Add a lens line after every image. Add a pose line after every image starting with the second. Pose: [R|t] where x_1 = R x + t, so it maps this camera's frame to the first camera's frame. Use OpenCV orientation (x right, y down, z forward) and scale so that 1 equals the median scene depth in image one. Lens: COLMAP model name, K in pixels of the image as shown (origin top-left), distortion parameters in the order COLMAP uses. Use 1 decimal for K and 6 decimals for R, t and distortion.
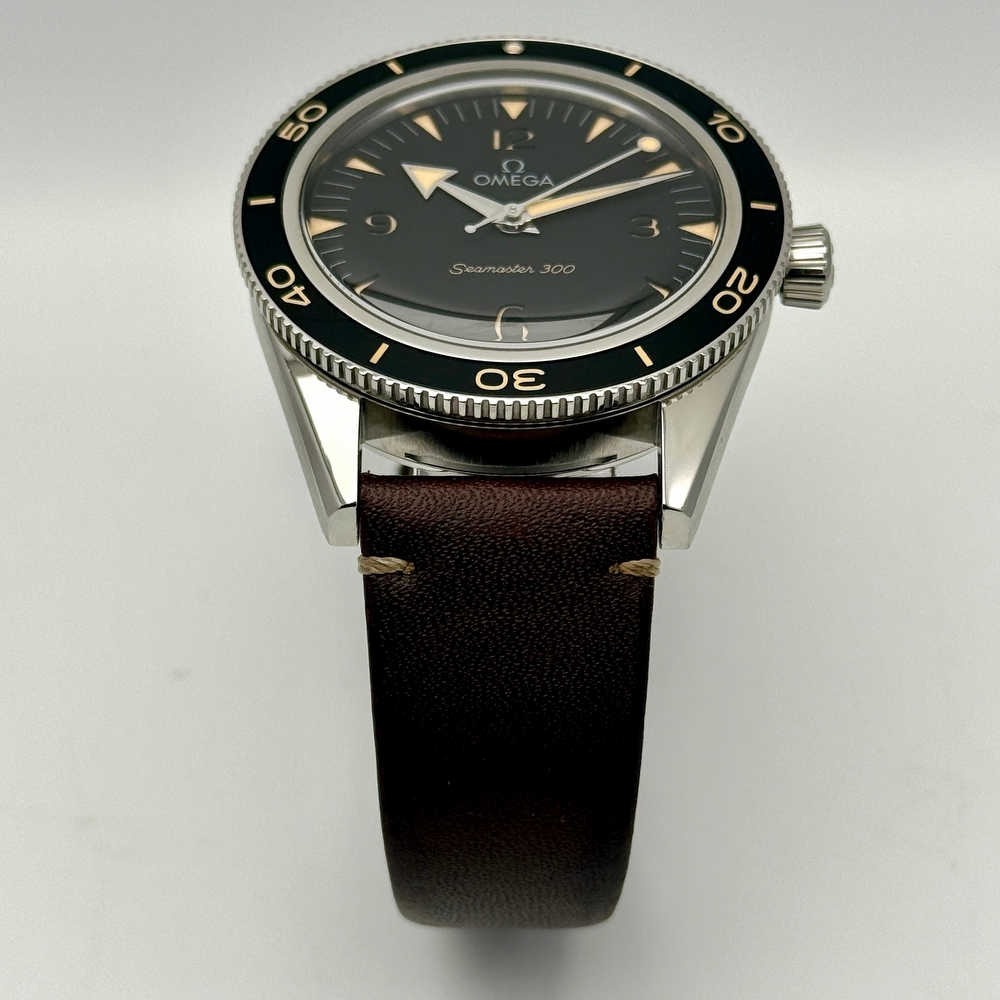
lens RADIAL K [[2839.6, 0, 437.0], [0, 2839.6, 580.3], [0, 0, 1]] dist [-0.106262, -2.078659]
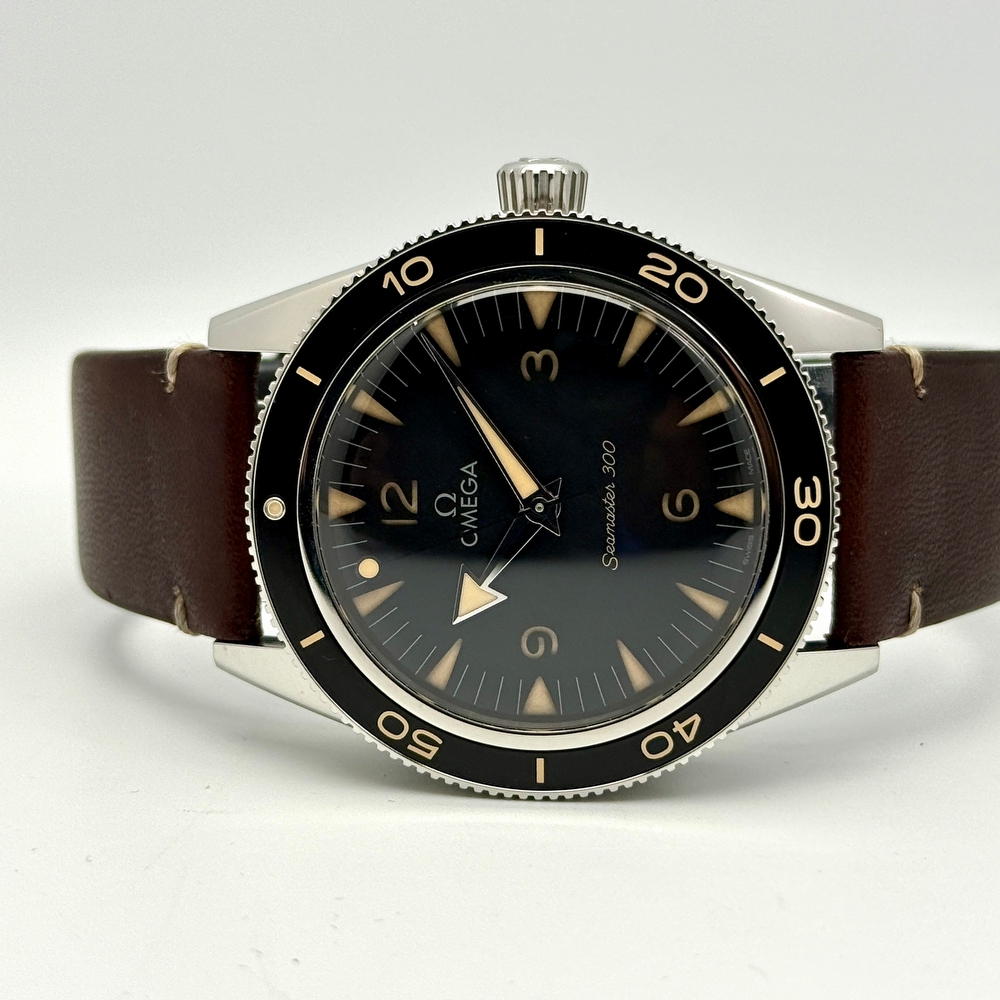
lens RADIAL K [[2839.6, 0, 437.0], [0, 2839.6, 580.3], [0, 0, 1]] dist [-0.106262, -2.078659]
pose [[-0.030506, -0.988981, -0.144869, 0.140669], [0.800510, -0.110964, 0.588957, -0.716077], [-0.598542, -0.098002, 0.795074, 0.269318]]
